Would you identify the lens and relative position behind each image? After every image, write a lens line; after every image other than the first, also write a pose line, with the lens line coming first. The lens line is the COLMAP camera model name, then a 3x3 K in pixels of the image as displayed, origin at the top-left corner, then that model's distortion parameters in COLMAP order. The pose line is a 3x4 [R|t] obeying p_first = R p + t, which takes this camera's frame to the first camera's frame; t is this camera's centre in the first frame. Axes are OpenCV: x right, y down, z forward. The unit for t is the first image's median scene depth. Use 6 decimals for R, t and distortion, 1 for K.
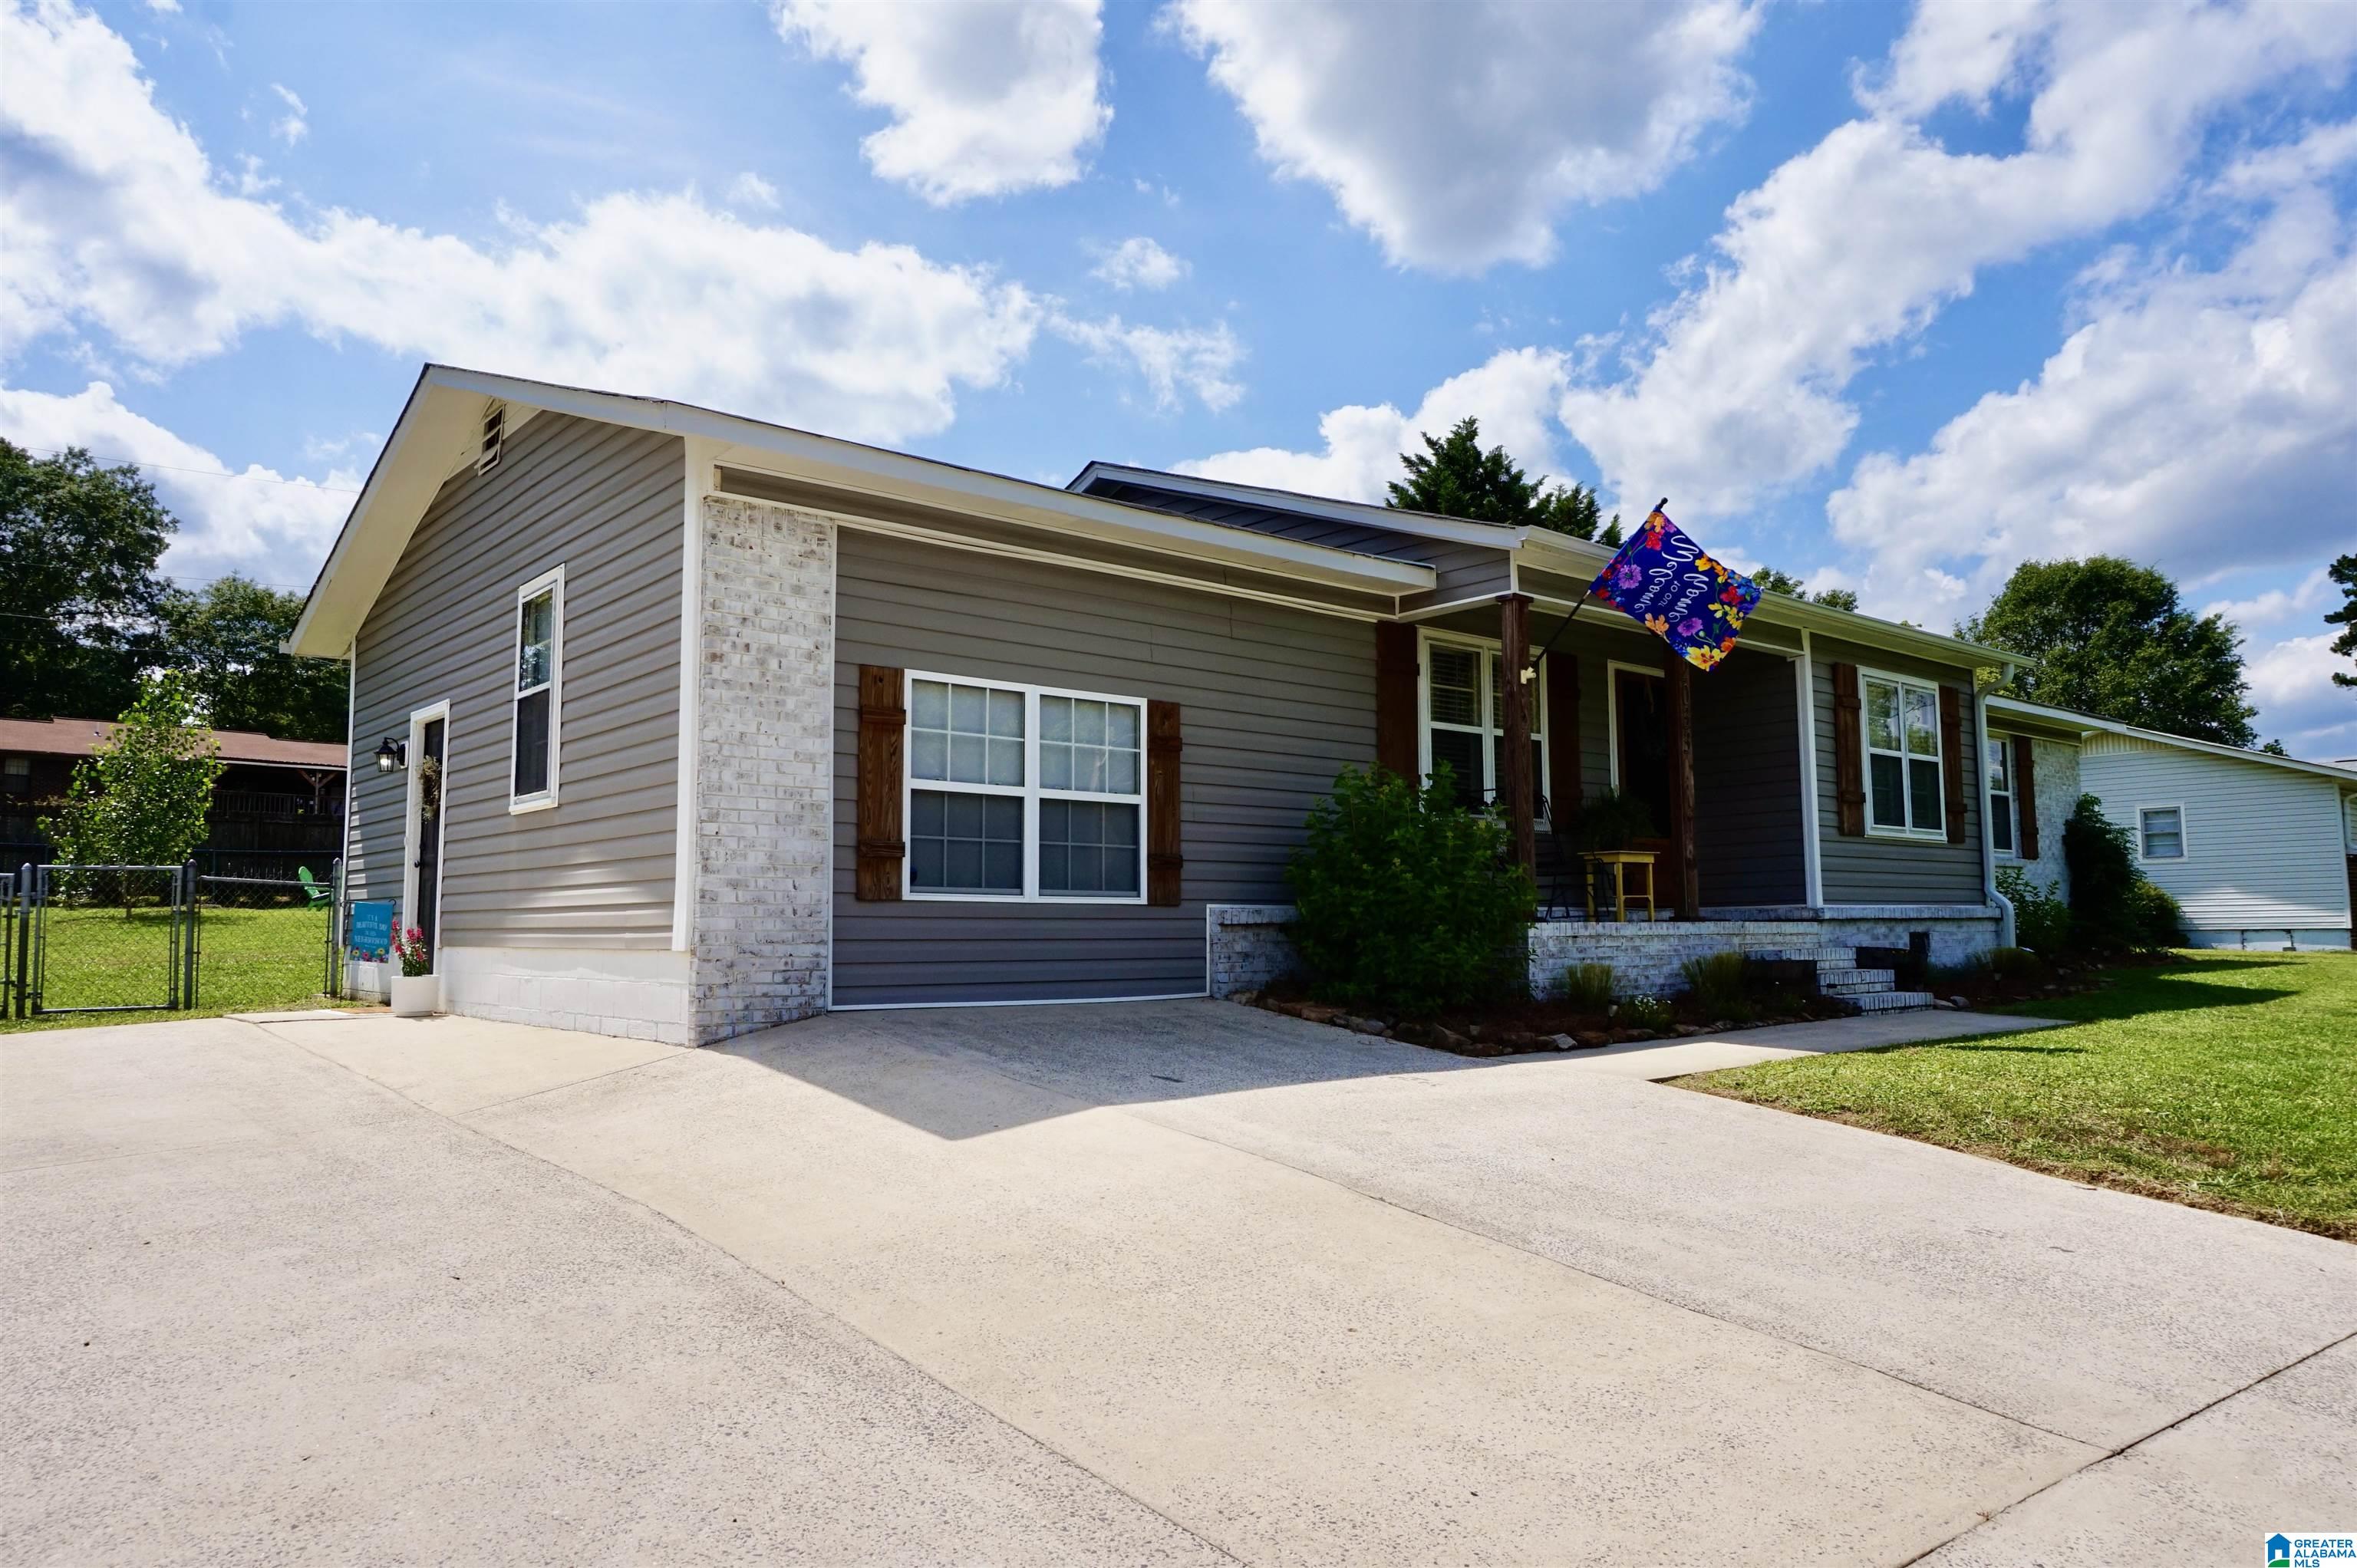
lens RADIAL K [[1589.9, 0, 1187.1], [0, 1589.9, 712.8], [0, 0, 1]] dist [-0.041457, 0.028723]
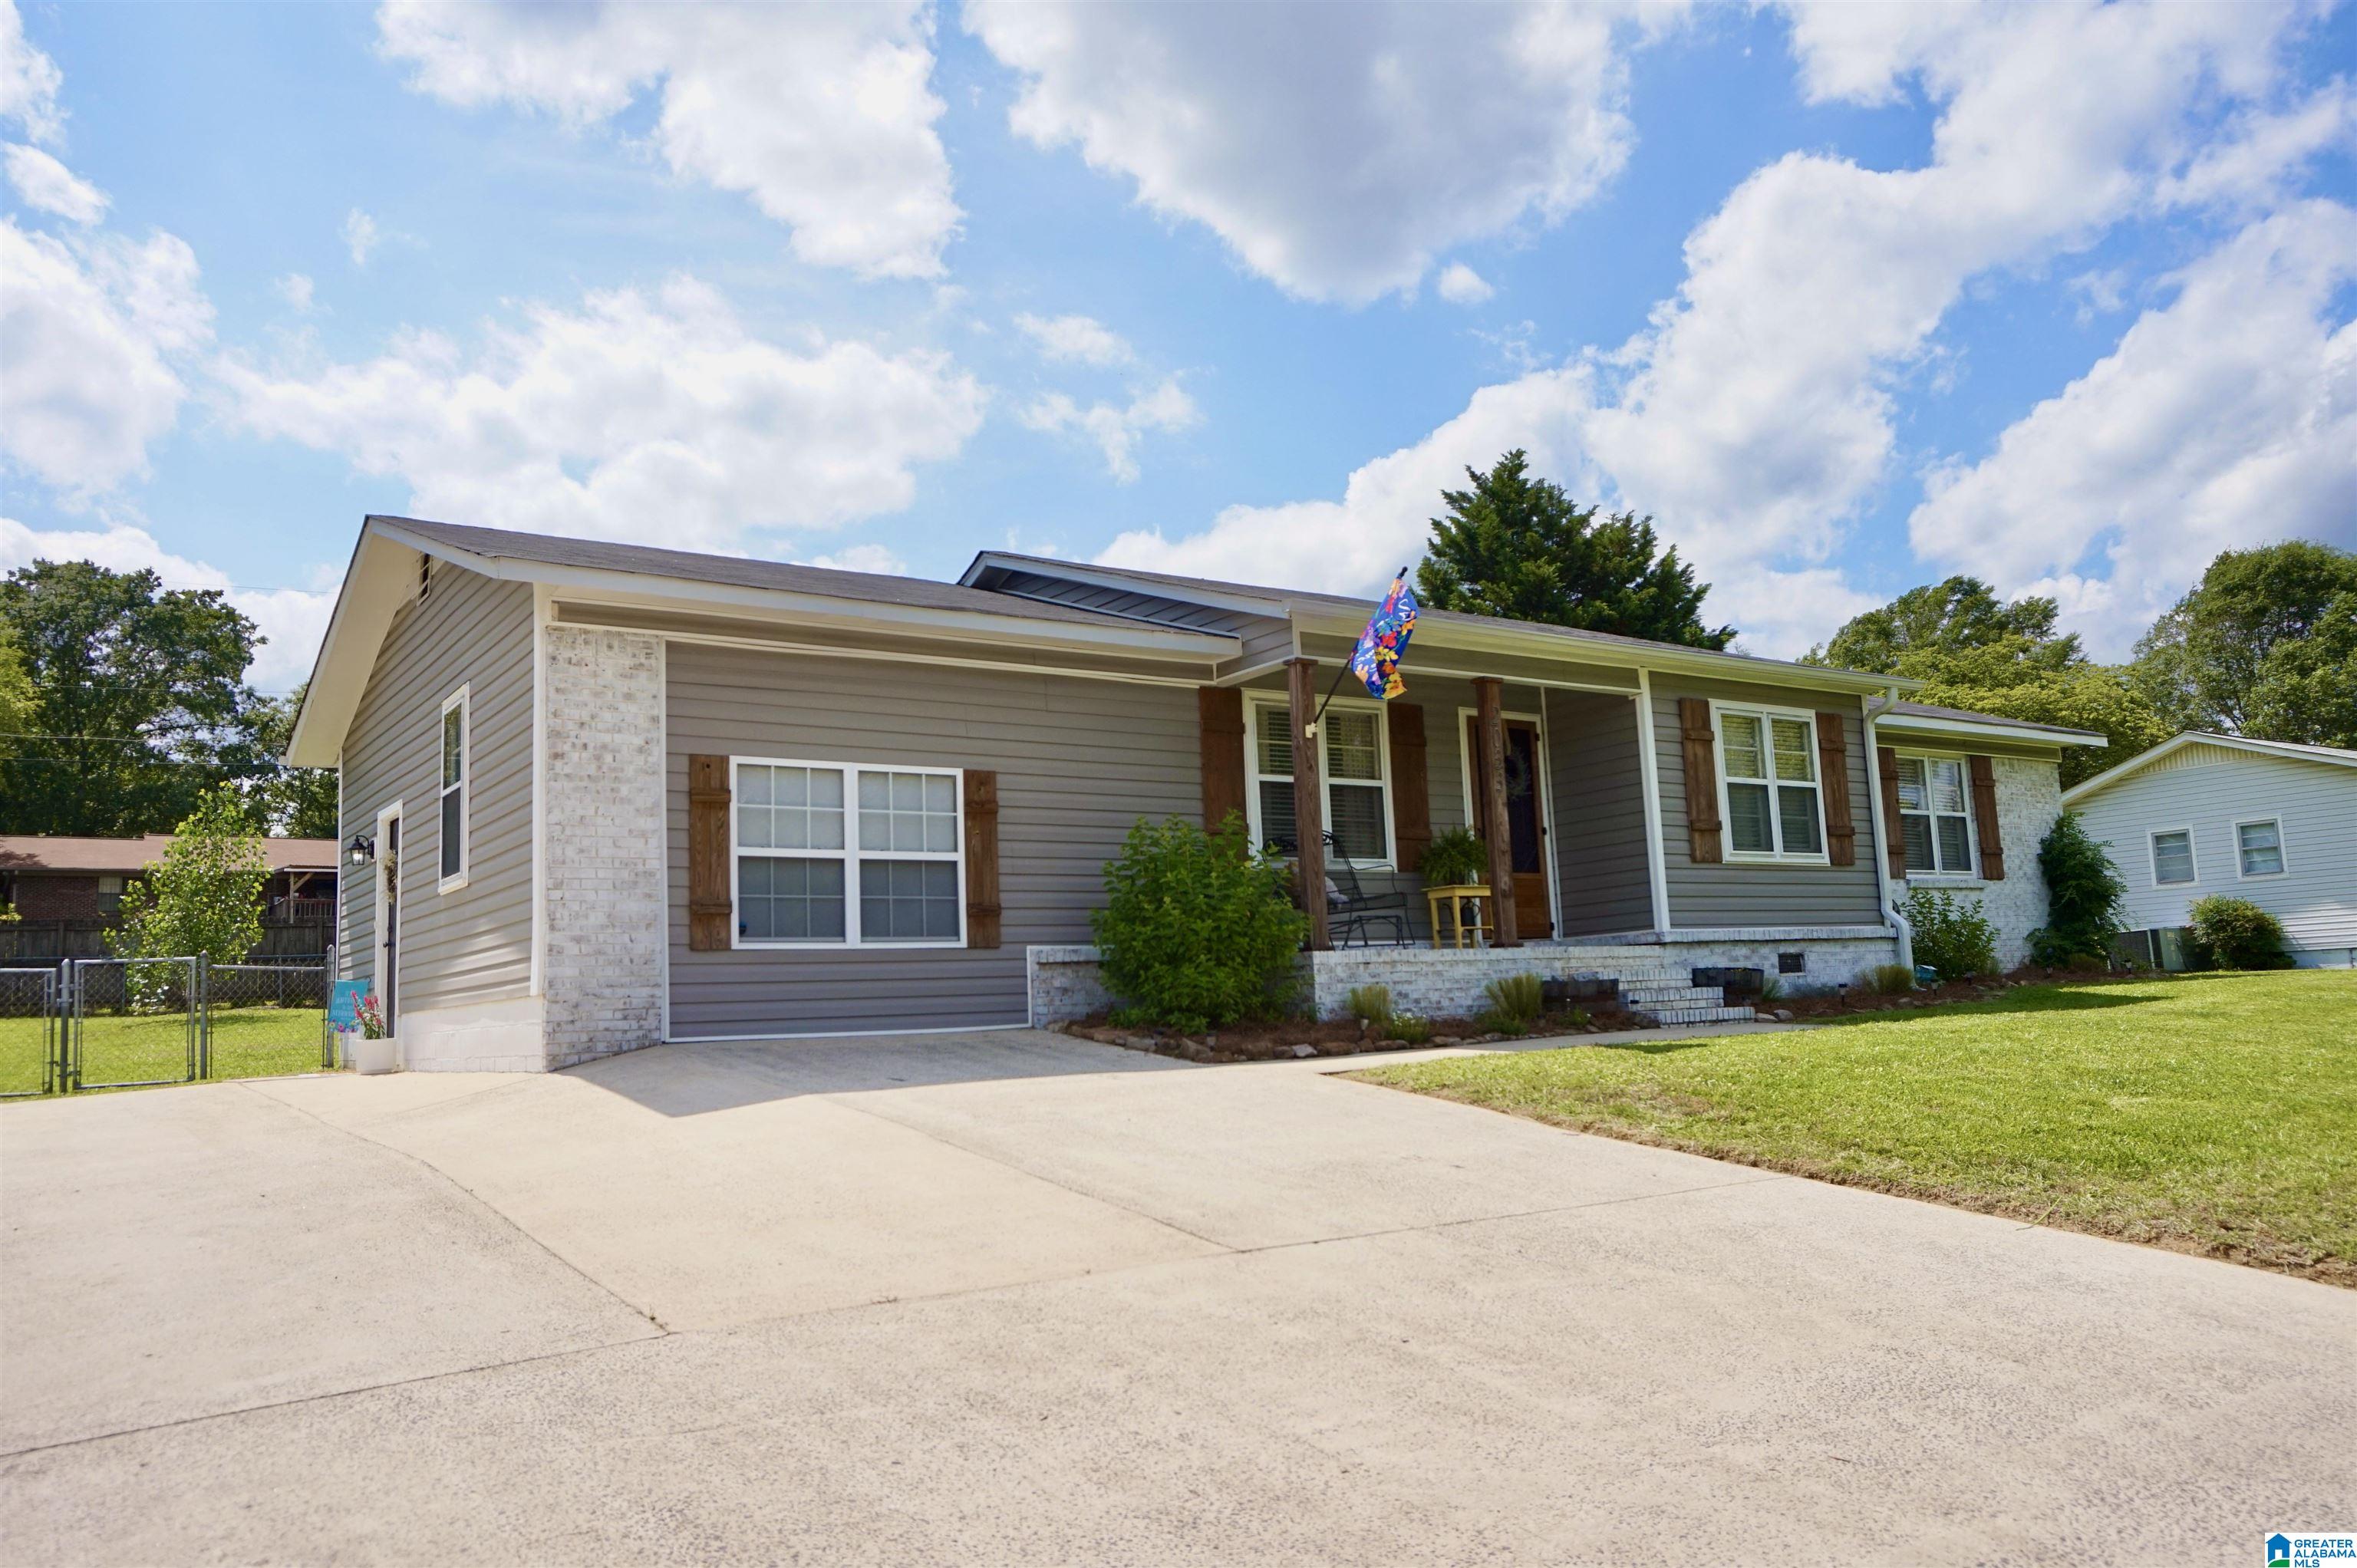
lens RADIAL K [[1748.8, 0, 1178.2], [0, 1748.8, 701.7], [0, 0, 1]] dist [-0.020354, 0.011502]
pose [[0.993870, -0.055602, -0.095560, 0.239786], [0.051629, 0.997716, -0.043559, 0.005298], [0.097764, 0.038359, 0.994470, -0.233254]]
